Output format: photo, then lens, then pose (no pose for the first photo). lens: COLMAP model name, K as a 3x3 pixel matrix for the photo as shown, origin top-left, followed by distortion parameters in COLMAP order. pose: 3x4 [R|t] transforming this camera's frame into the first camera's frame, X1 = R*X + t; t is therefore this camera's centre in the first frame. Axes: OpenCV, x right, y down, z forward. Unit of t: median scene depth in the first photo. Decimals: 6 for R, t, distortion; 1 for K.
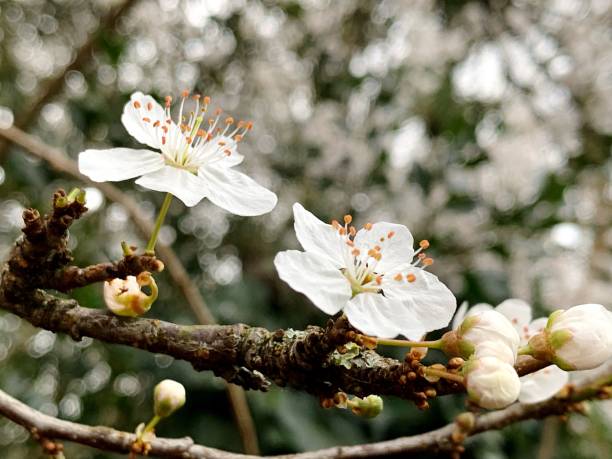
lens RADIAL K [[998.1, 0, 306.0], [0, 998.1, 229.5], [0, 0, 1]] dist [0.242894, -1.084244]
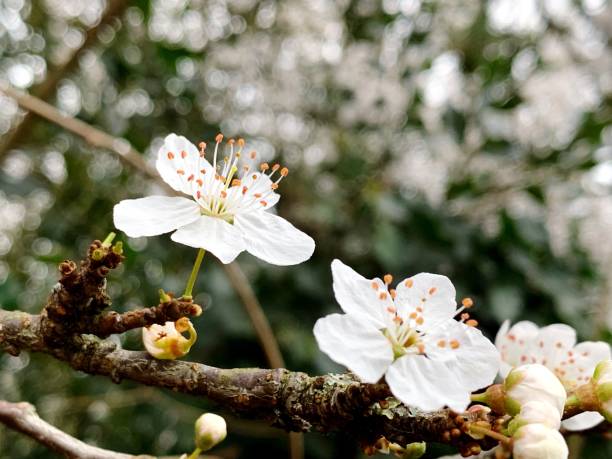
lens RADIAL K [[992.7, 0, 306.0], [0, 992.7, 229.5], [0, 0, 1]] dist [0.243965, -1.028374]
pose [[0.999229, -0.017955, -0.034920, -0.002954], [0.020145, 0.997784, 0.063415, -0.105977], [0.033704, -0.064070, 0.997376, 0.026034]]
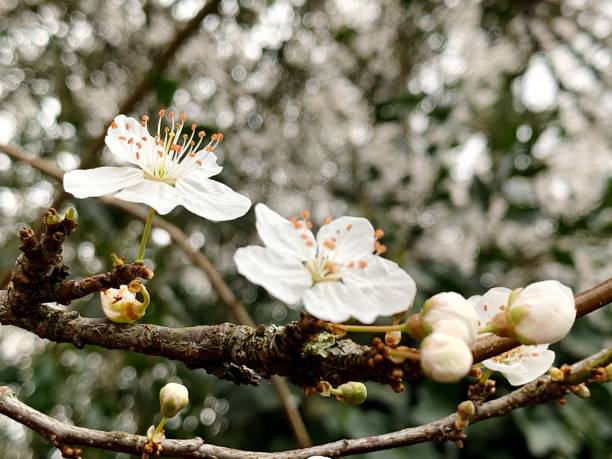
lens RADIAL K [[992.7, 0, 306.0], [0, 992.7, 229.5], [0, 0, 1]] dist [0.243965, -1.028374]
pose [[0.995172, -0.068181, -0.070596, 0.101513], [0.066380, 0.997414, -0.027555, 0.030157], [0.072292, 0.022736, 0.997124, -0.055760]]
